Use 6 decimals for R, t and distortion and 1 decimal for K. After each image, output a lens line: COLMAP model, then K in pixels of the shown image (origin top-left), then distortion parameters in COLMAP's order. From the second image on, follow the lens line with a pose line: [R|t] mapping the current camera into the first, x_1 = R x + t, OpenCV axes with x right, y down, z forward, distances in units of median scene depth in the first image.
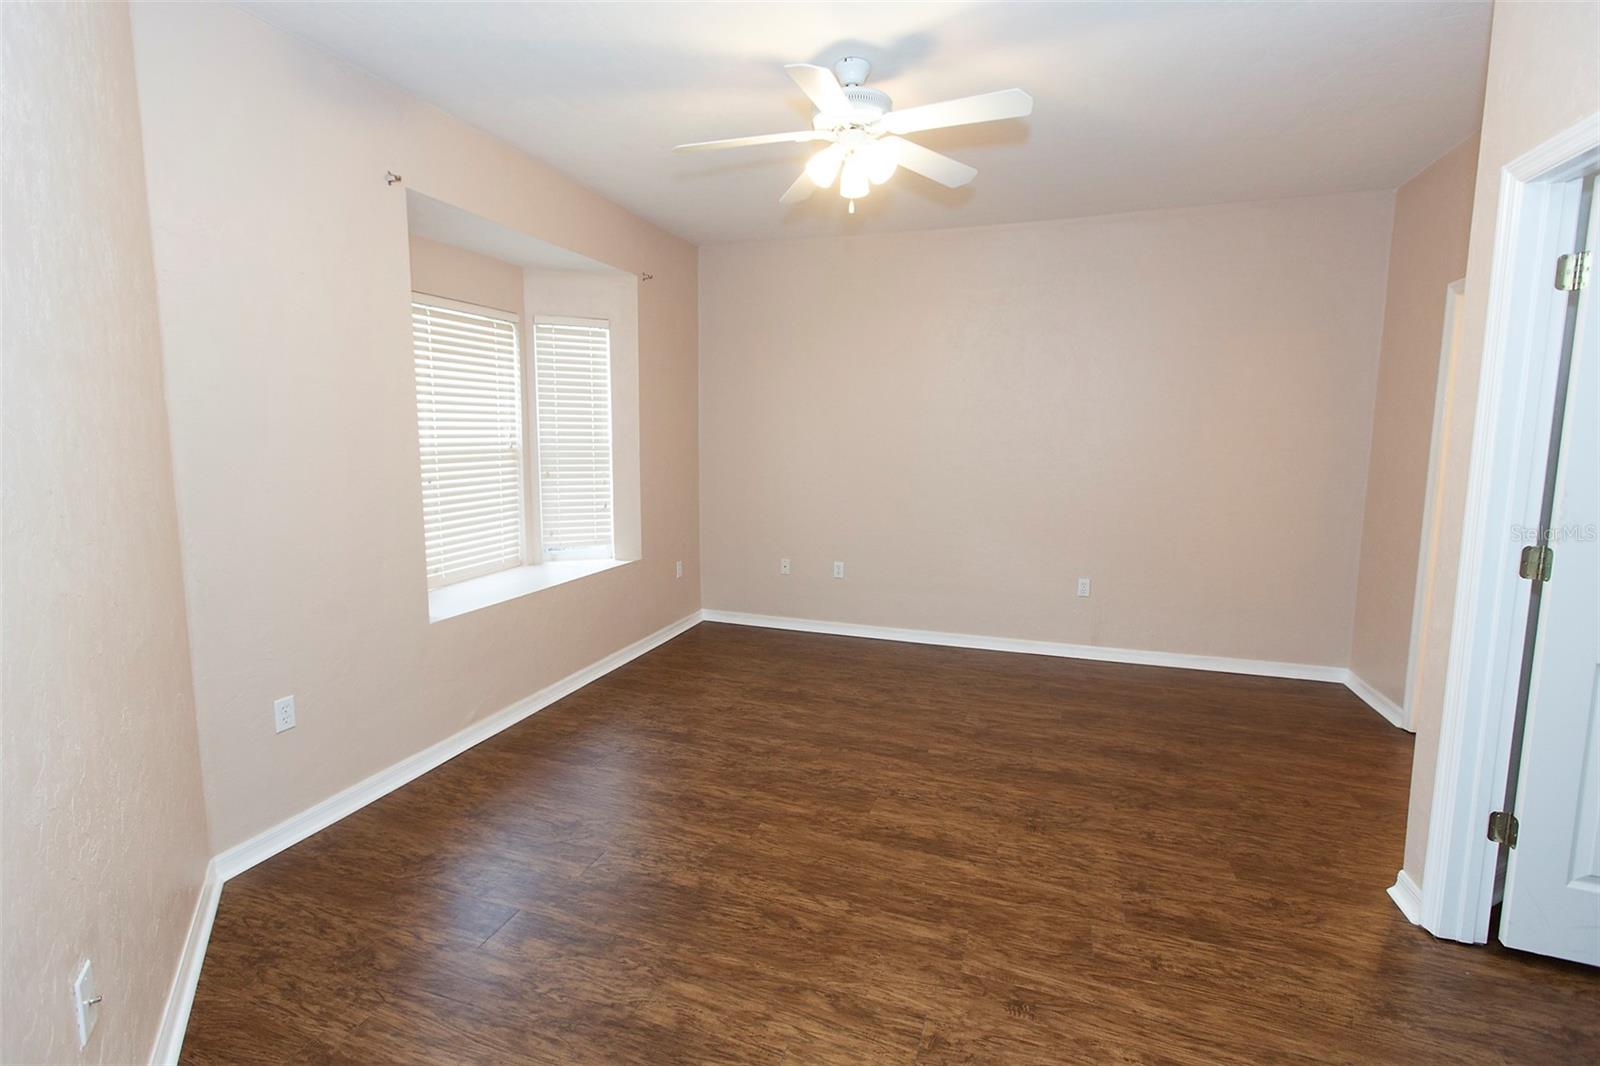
lens RADIAL K [[721.8, 0, 792.6], [0, 721.8, 527.5], [0, 0, 1]] dist [0.000820, -0.000730]
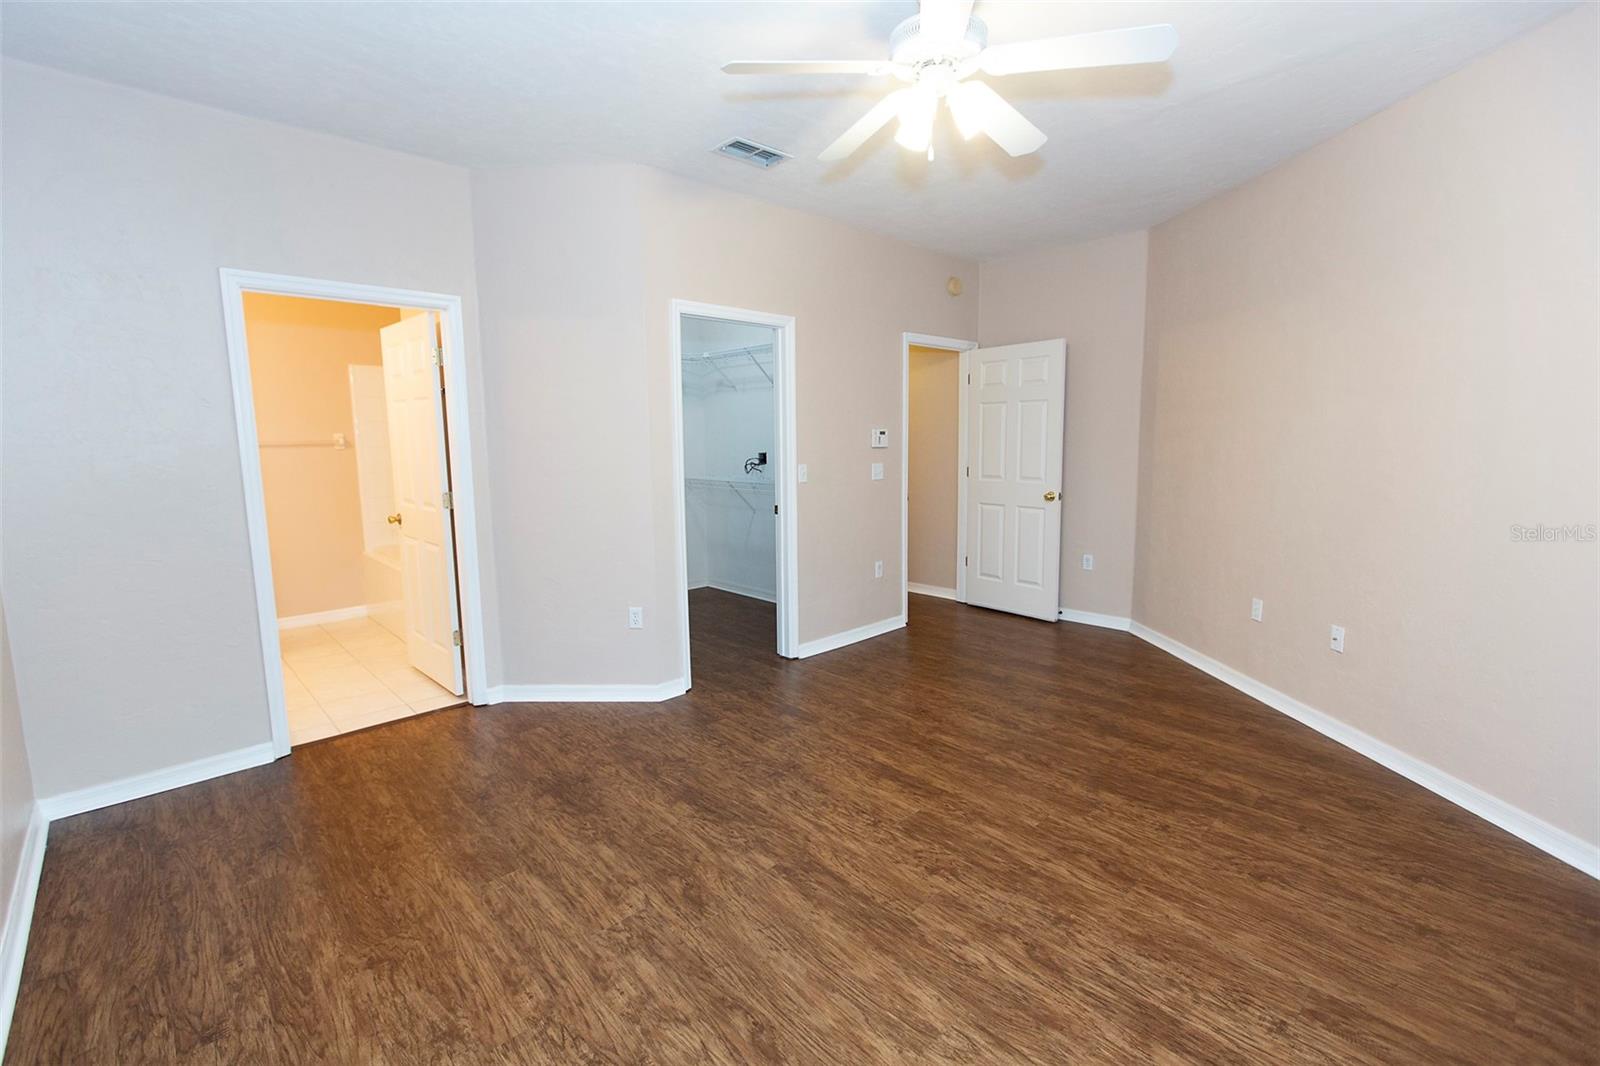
lens RADIAL K [[721.8, 0, 792.6], [0, 721.8, 527.5], [0, 0, 1]] dist [0.000820, -0.000730]
pose [[-0.887134, -0.052057, 0.458566, -0.174316], [0.068168, 0.967939, 0.241759, -0.233983], [-0.456449, 0.245732, -0.855143, 1.828546]]
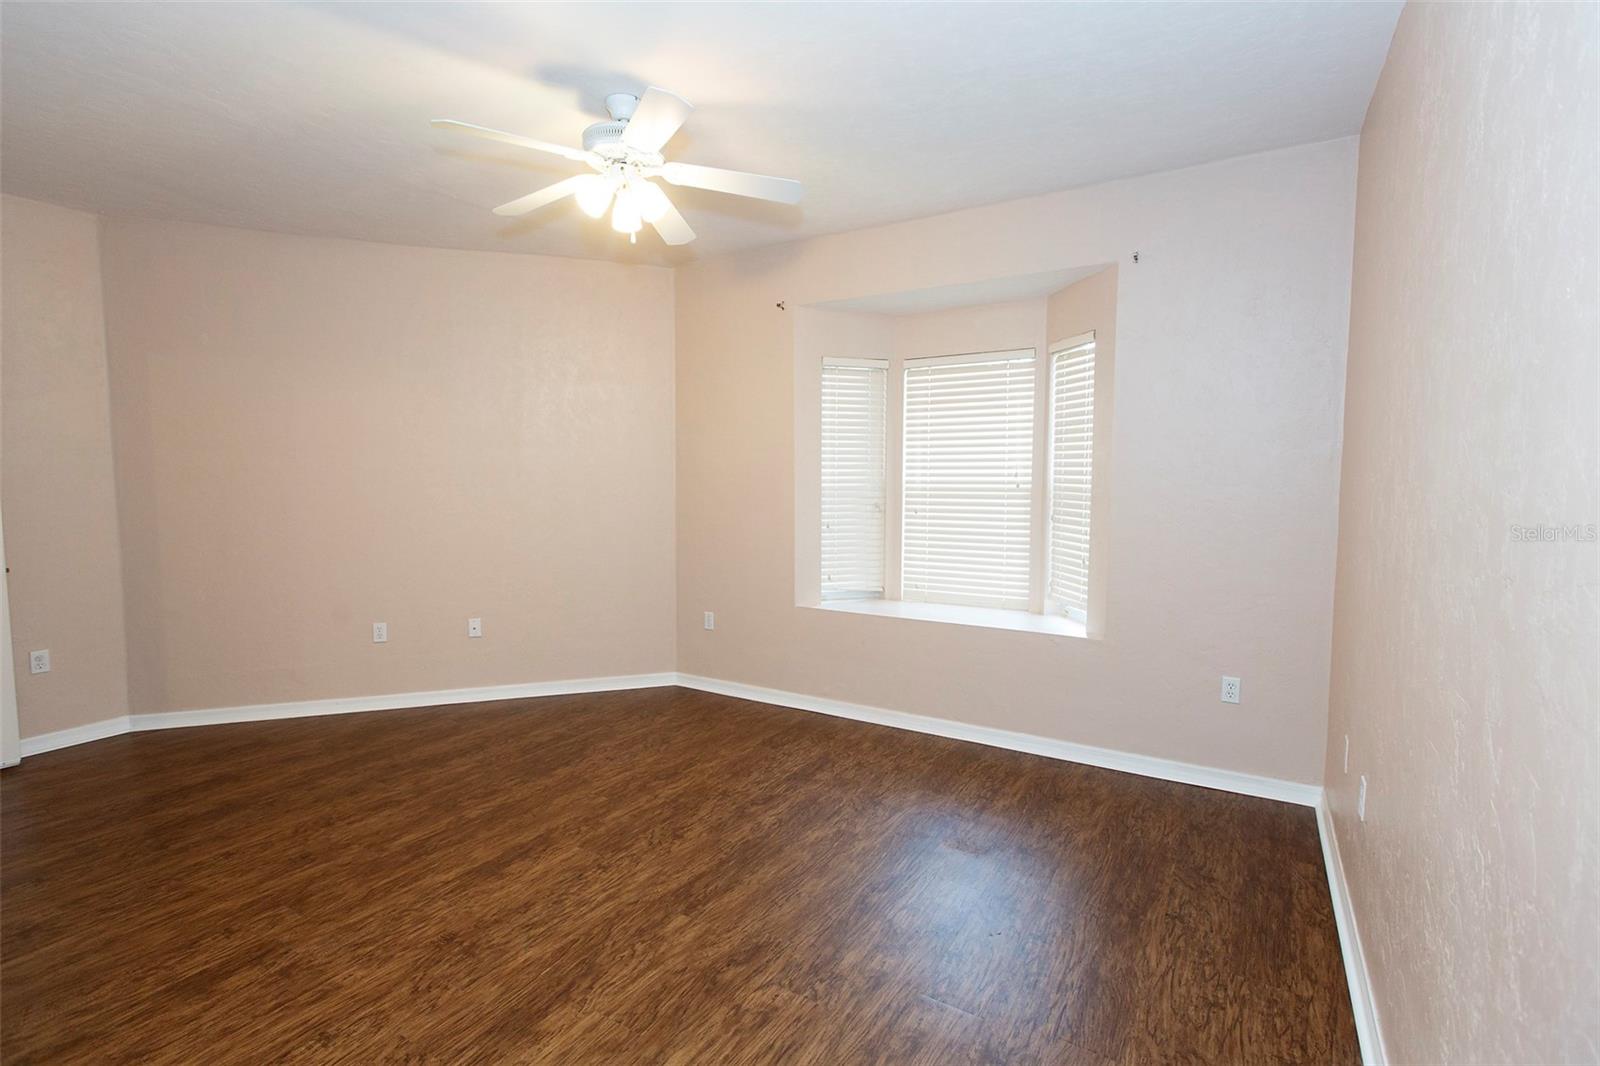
lens RADIAL K [[729.9, 0, 808.9], [0, 729.9, 530.1], [0, 0, 1]] dist [-0.000334, -0.002591]
pose [[-0.187038, 0.072107, -0.979703, 1.000677], [-0.130501, 0.986639, 0.097532, -0.177031], [0.973646, 0.146094, -0.175129, 1.419323]]
